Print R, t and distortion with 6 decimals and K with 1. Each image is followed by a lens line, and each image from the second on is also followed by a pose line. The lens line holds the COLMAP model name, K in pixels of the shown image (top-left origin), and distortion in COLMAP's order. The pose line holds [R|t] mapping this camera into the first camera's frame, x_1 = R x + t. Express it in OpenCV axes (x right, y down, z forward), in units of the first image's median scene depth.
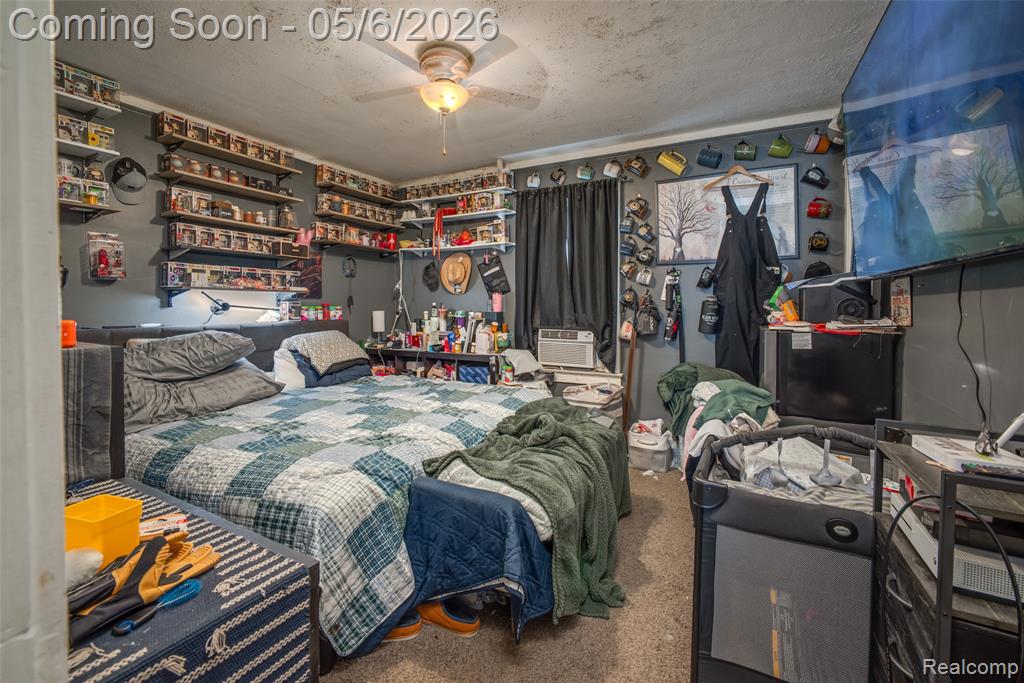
lens RADIAL K [[437.1, 0, 508.9], [0, 437.1, 308.1], [0, 0, 1]] dist [-0.001174, 0.000474]
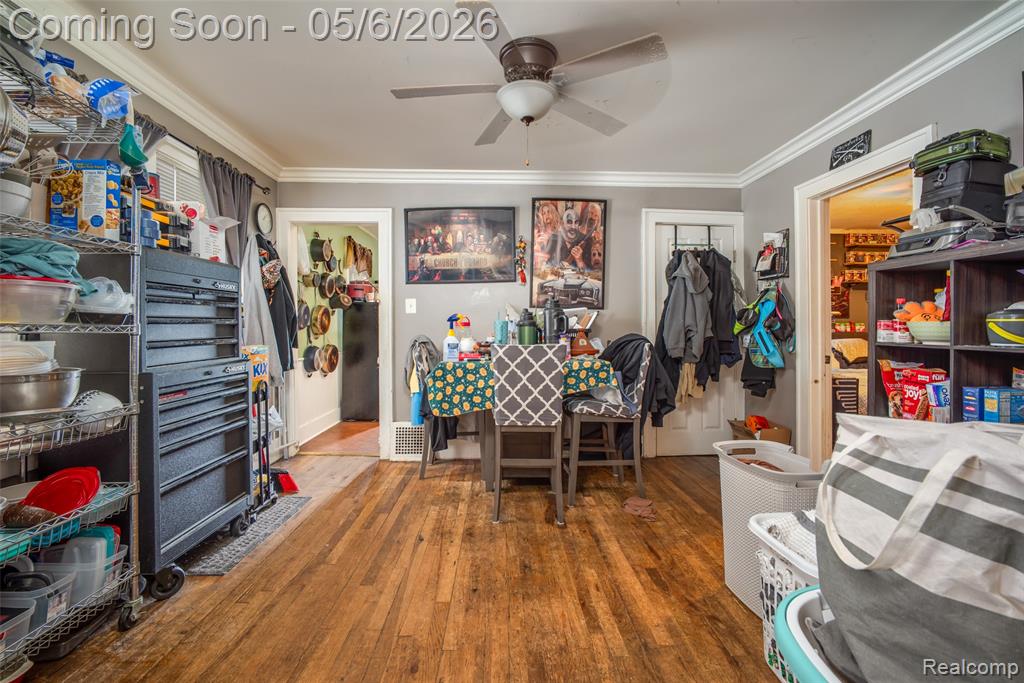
lens RADIAL K [[437.1, 0, 517.3], [0, 437.1, 322.2], [0, 0, 1]] dist [-0.001174, 0.000474]
pose [[0.508578, -0.007948, -0.860979, 0.324131], [-0.004660, 0.999917, -0.011984, 0.017514], [0.861003, 0.010107, 0.508499, -0.844851]]
